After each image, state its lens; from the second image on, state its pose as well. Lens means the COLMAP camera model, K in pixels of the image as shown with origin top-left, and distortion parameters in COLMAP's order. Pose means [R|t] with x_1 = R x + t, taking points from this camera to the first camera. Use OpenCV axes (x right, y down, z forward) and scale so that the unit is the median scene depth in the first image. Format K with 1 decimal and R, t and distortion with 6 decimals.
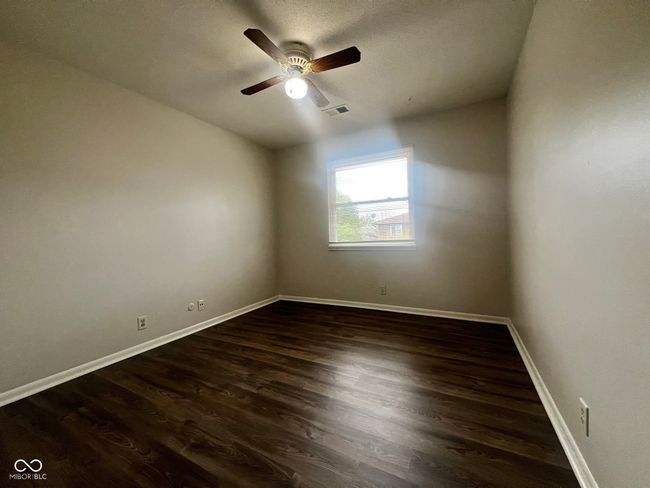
lens RADIAL K [[259.7, 0, 326.6], [0, 259.7, 241.9], [0, 0, 1]] dist [-0.000391, 0.000031]
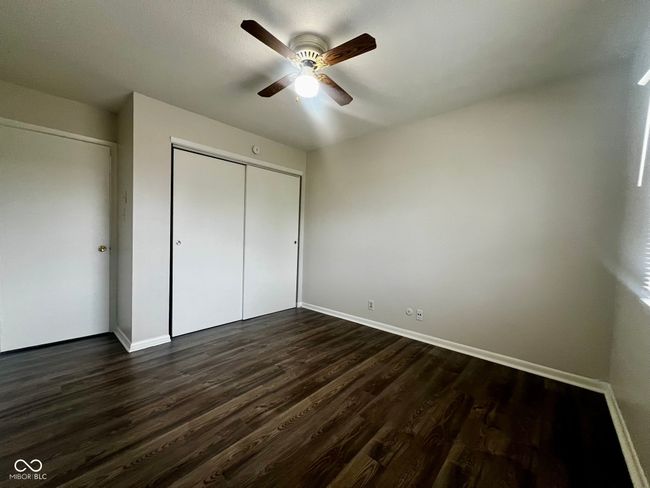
lens RADIAL K [[259.7, 0, 322.9], [0, 259.7, 244.2], [0, 0, 1]] dist [-0.000391, 0.000031]
pose [[-0.243935, 0.056140, -0.968165, 0.668730], [-0.041569, 0.996800, 0.068273, -0.087196], [0.968900, 0.056900, -0.240821, 1.136658]]
